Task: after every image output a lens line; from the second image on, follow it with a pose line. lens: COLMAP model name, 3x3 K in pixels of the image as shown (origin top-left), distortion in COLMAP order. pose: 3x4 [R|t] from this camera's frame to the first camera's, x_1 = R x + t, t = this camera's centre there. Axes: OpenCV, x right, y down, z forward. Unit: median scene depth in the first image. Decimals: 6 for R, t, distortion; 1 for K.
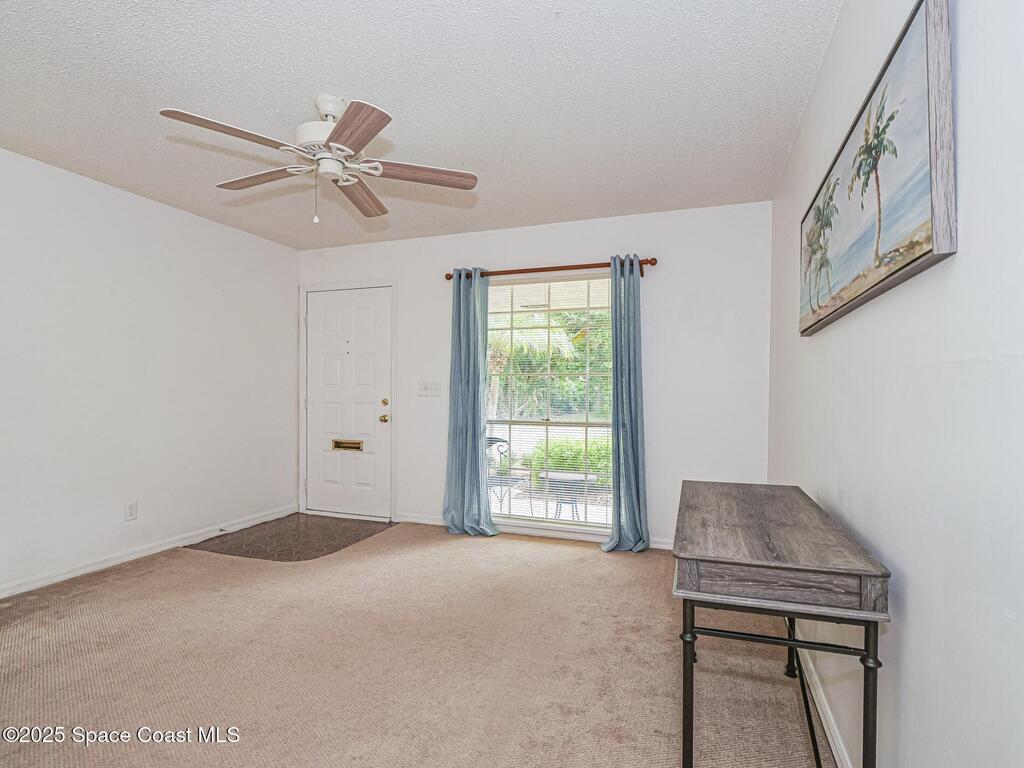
lens RADIAL K [[532.4, 0, 512.0], [0, 532.4, 384.0], [0, 0, 1]] dist [-0.008746, -0.000895]
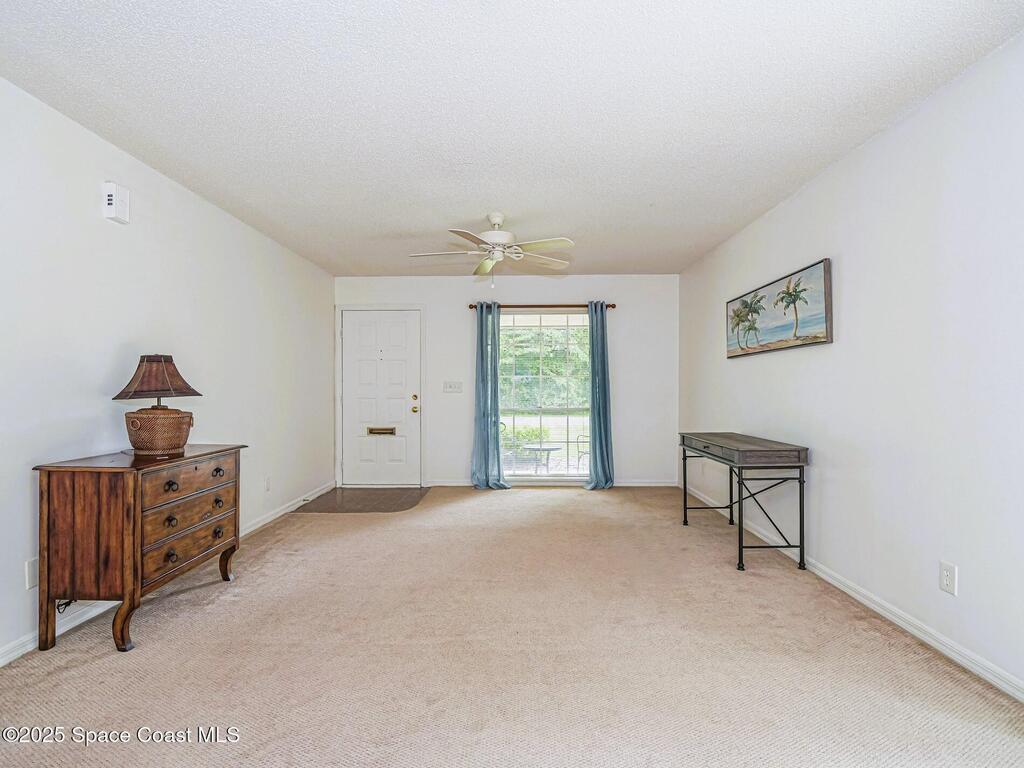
lens RADIAL K [[509.2, 0, 508.9], [0, 509.2, 373.0], [0, 0, 1]] dist [-0.000003, 0.000093]
pose [[0.943752, 0.000695, 0.330654, -0.518395], [0.004848, 0.999861, -0.015937, -0.005568], [-0.330619, 0.016644, 0.943617, -0.323582]]
